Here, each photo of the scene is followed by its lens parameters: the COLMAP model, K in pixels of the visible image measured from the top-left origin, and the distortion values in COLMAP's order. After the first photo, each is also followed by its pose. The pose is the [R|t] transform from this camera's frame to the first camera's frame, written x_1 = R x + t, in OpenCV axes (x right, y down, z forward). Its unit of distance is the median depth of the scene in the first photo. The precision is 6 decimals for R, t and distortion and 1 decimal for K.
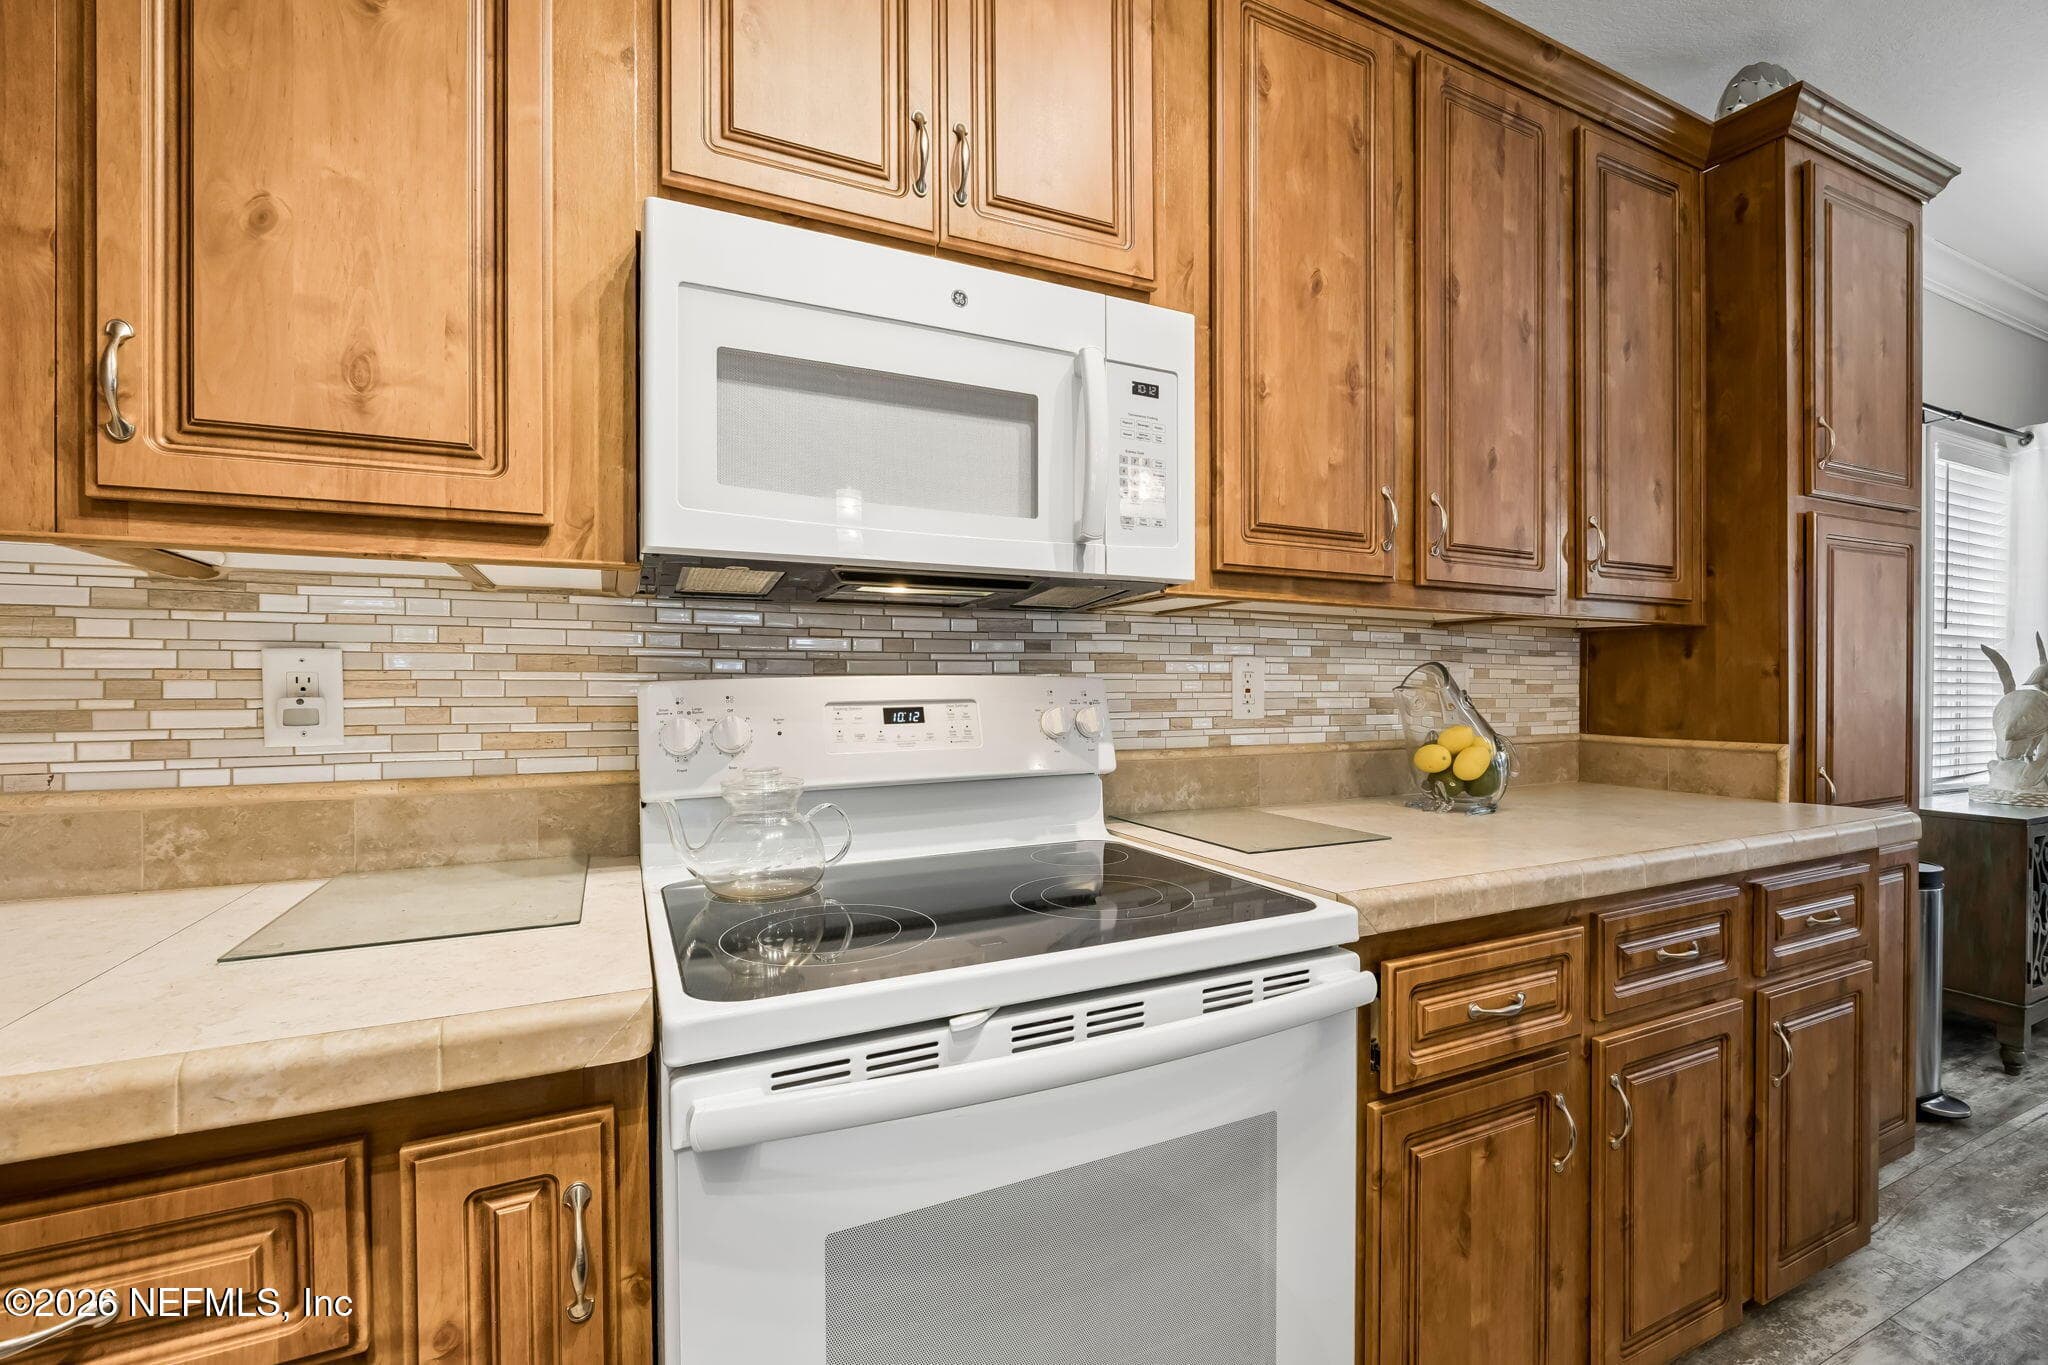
lens RADIAL K [[867.6, 0, 1024.0], [0, 867.6, 682.5], [0, 0, 1]] dist [-0.002796, -0.000214]
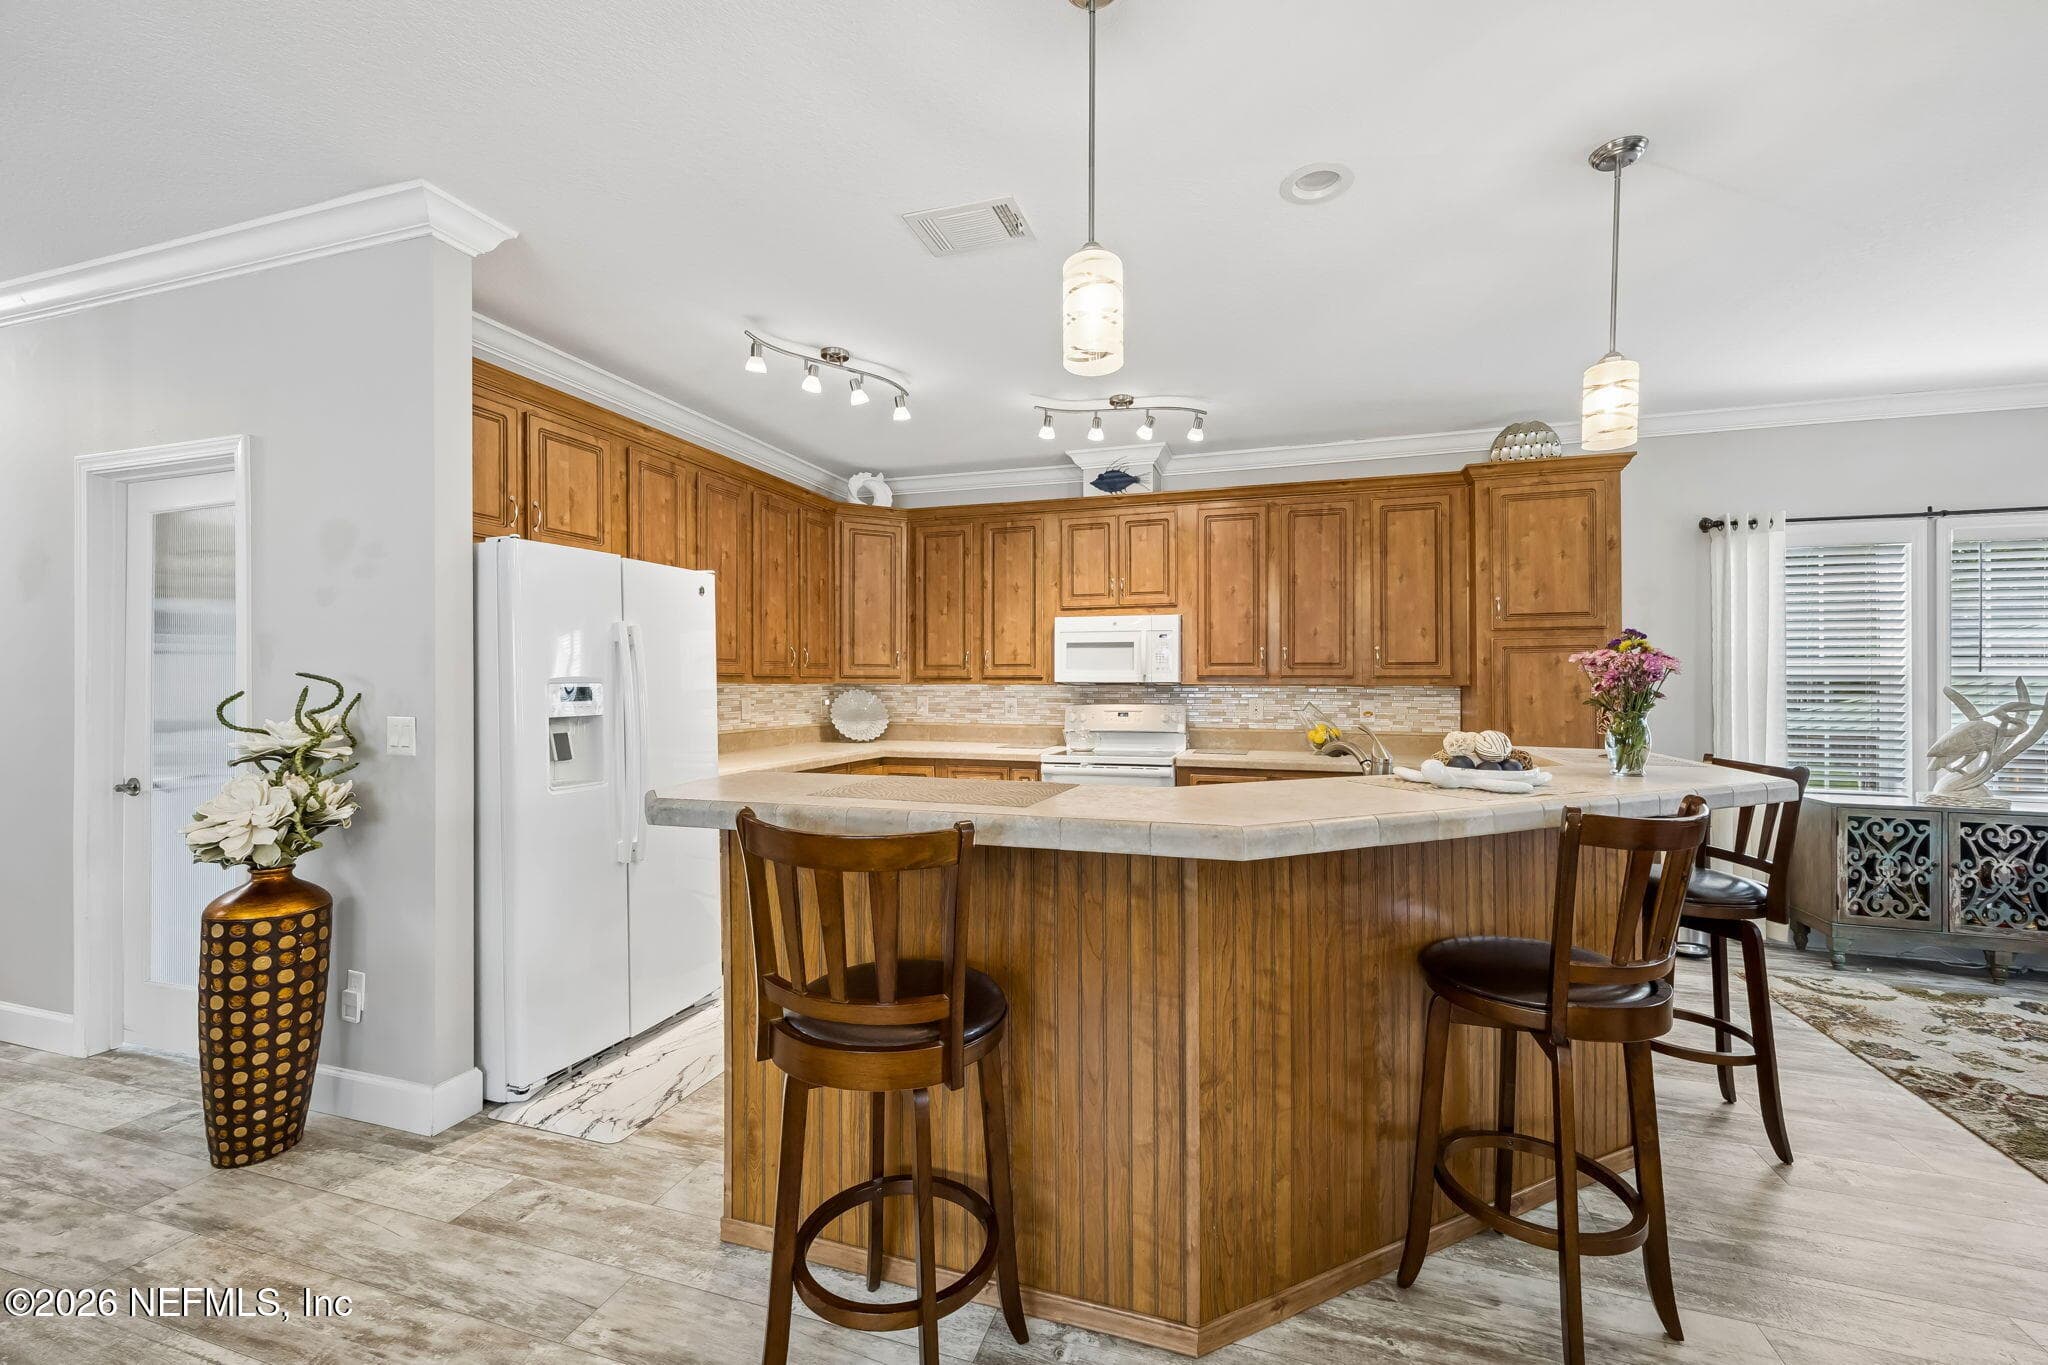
lens RADIAL K [[838.5, 0, 1024.0], [0, 838.5, 682.5], [0, 0, 1]] dist [0.008482, -0.000356]
pose [[0.733623, 0.001094, -0.679556, 1.714885], [-0.001860, 0.999998, -0.000398, -0.084927], [0.679554, 0.001556, 0.733624, -1.708985]]
